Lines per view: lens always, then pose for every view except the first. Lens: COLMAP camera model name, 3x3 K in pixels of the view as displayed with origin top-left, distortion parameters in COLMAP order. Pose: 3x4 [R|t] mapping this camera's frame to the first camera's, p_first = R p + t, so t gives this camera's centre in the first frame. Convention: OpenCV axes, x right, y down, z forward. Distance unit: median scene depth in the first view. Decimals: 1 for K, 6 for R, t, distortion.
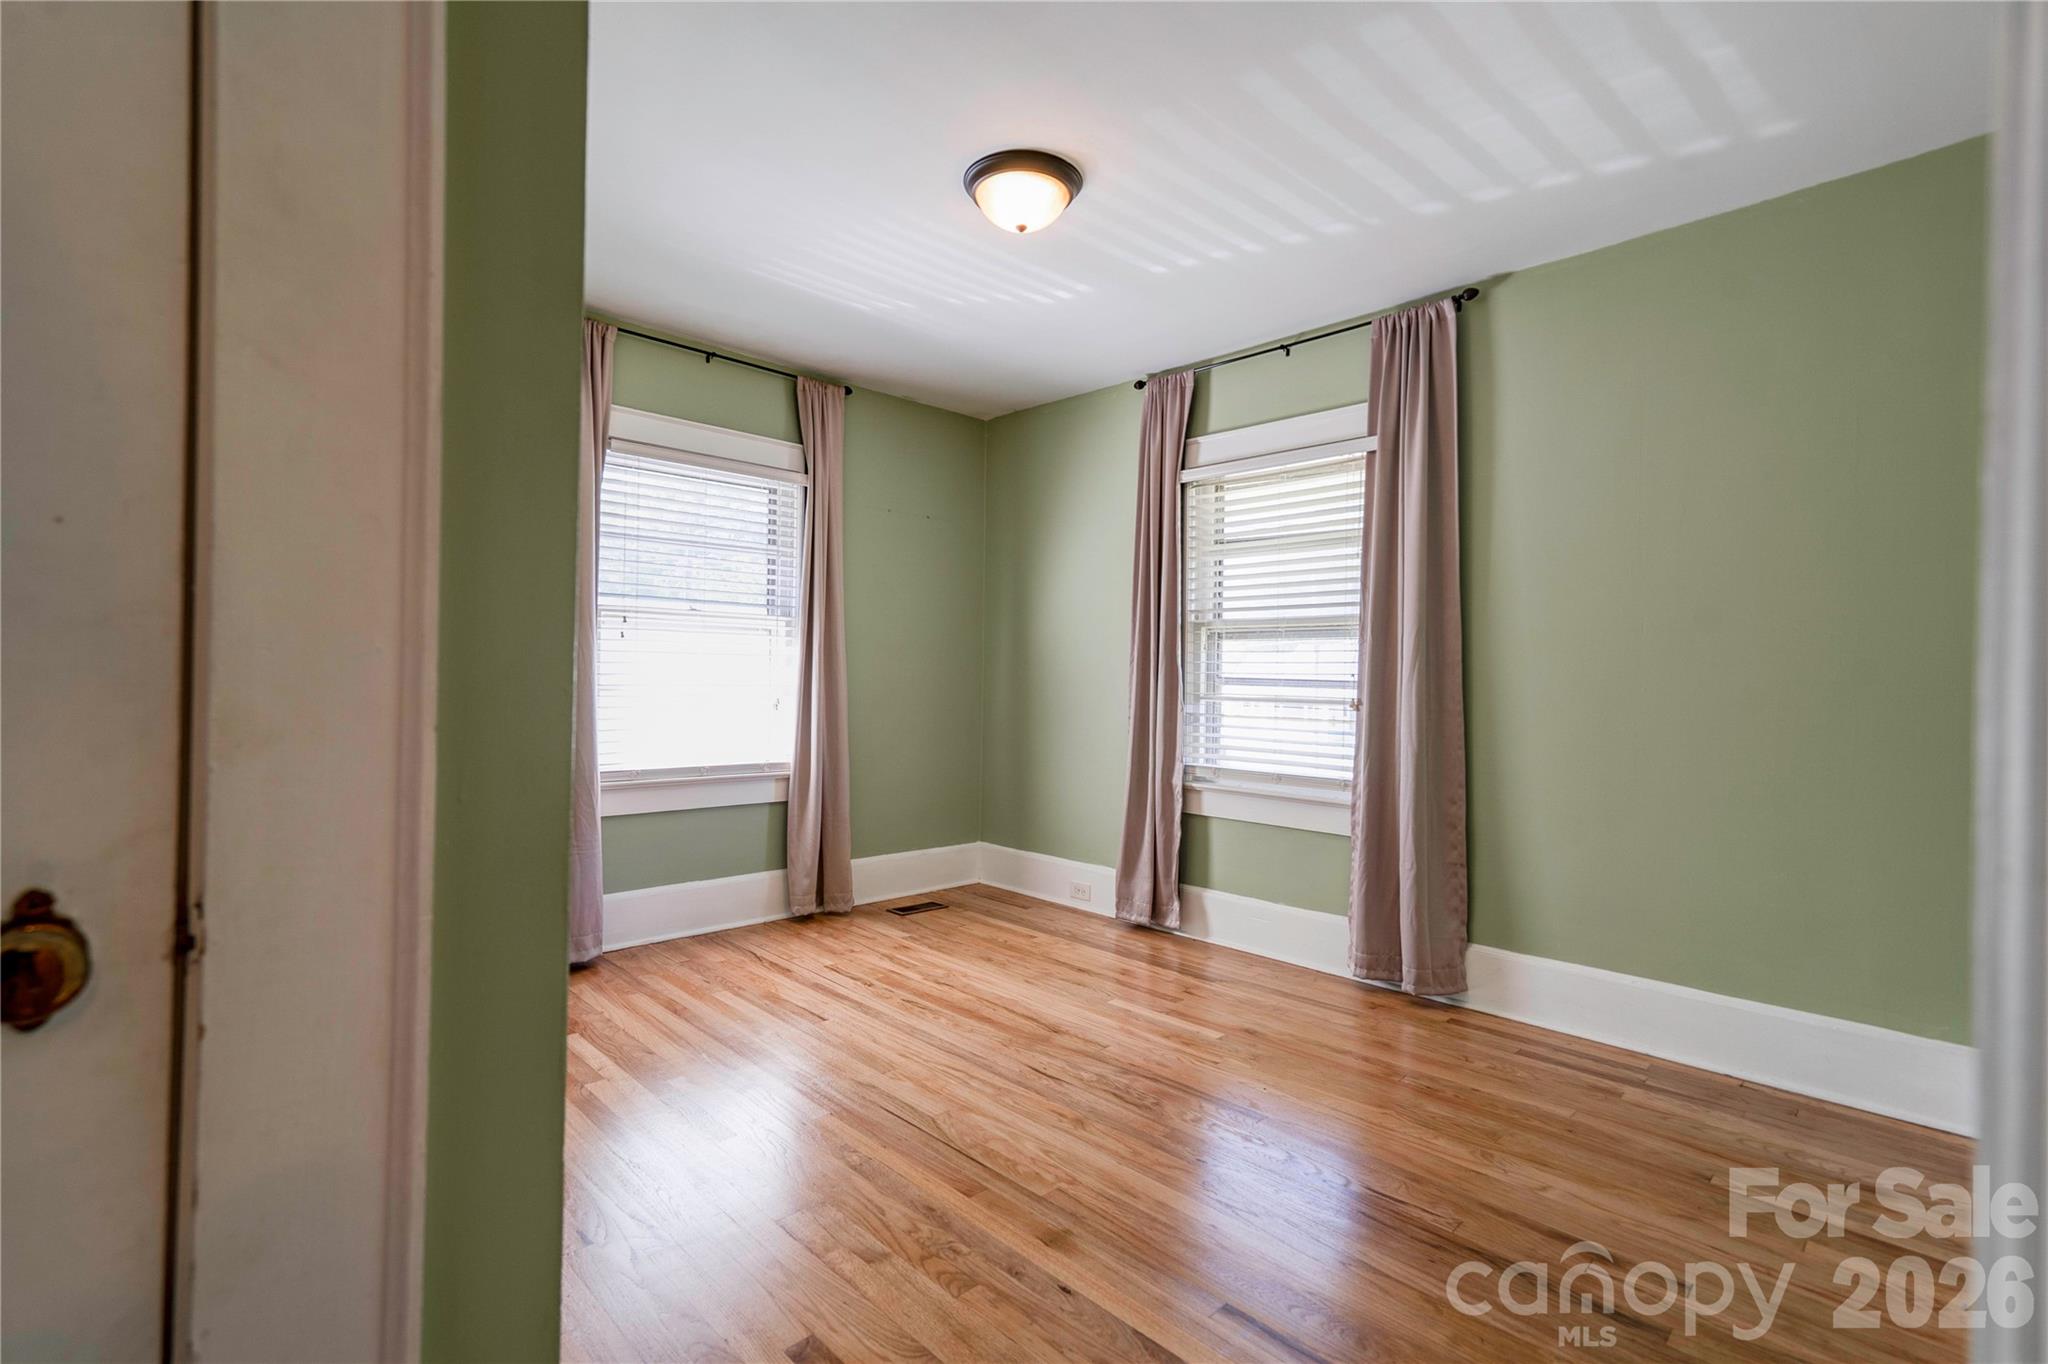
lens RADIAL K [[952.4, 0, 1010.8], [0, 952.4, 684.4], [0, 0, 1]] dist [0.003098, 0.000818]
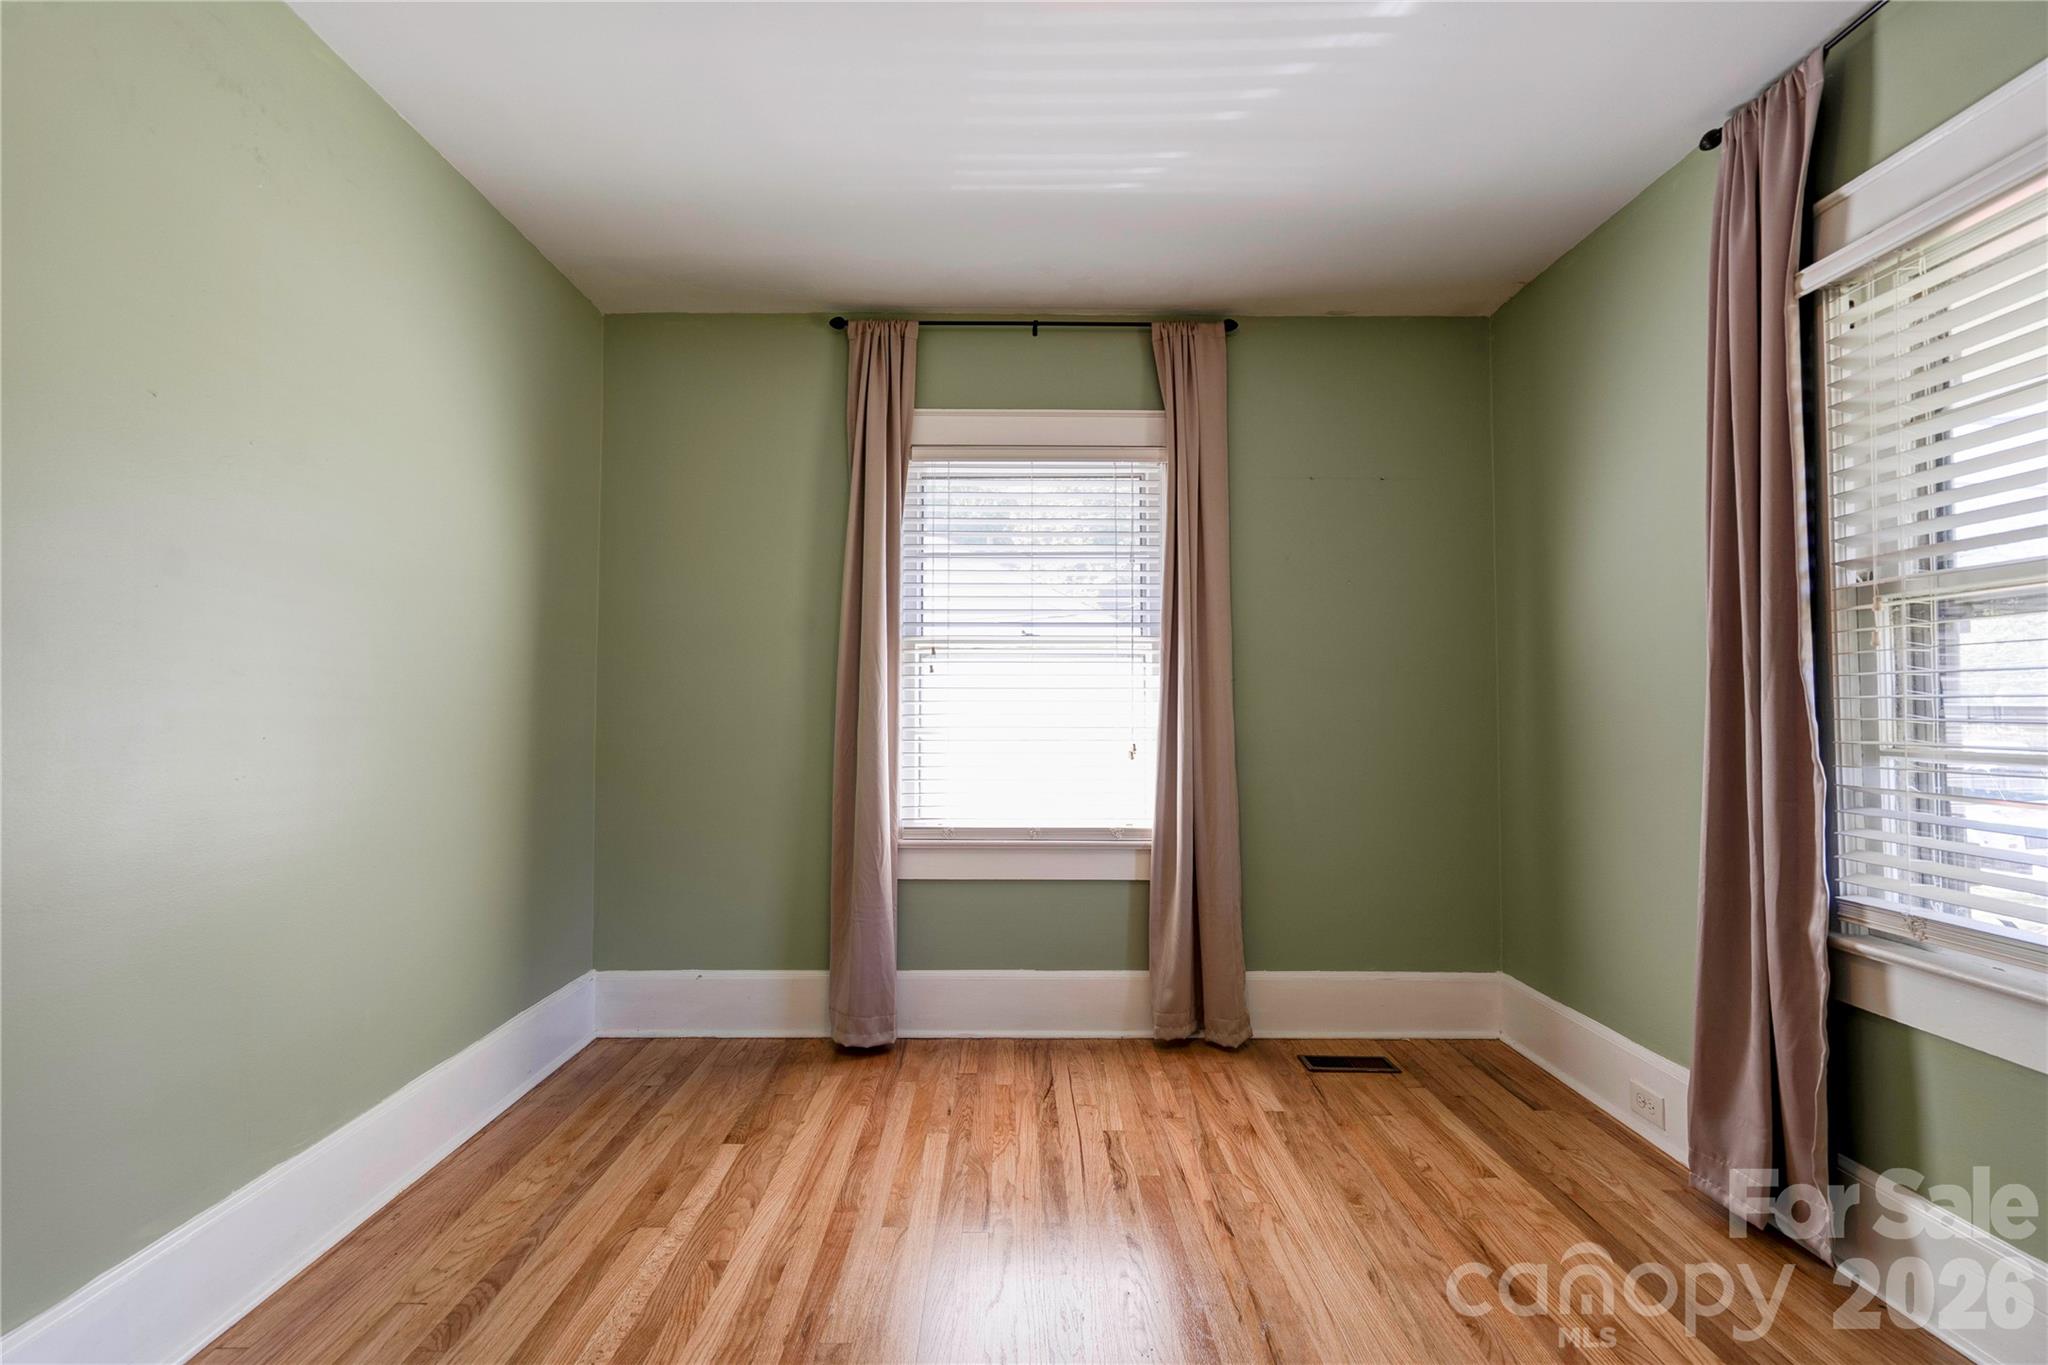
lens RADIAL K [[942.7, 0, 1024.0], [0, 942.7, 682.5], [0, 0, 1]] dist [-0.003519, 0.017253]
pose [[0.721997, -0.034862, -0.691017, 0.219327], [0.004671, 0.998953, -0.045517, -0.000530], [0.691880, 0.029635, 0.721404, 0.397637]]
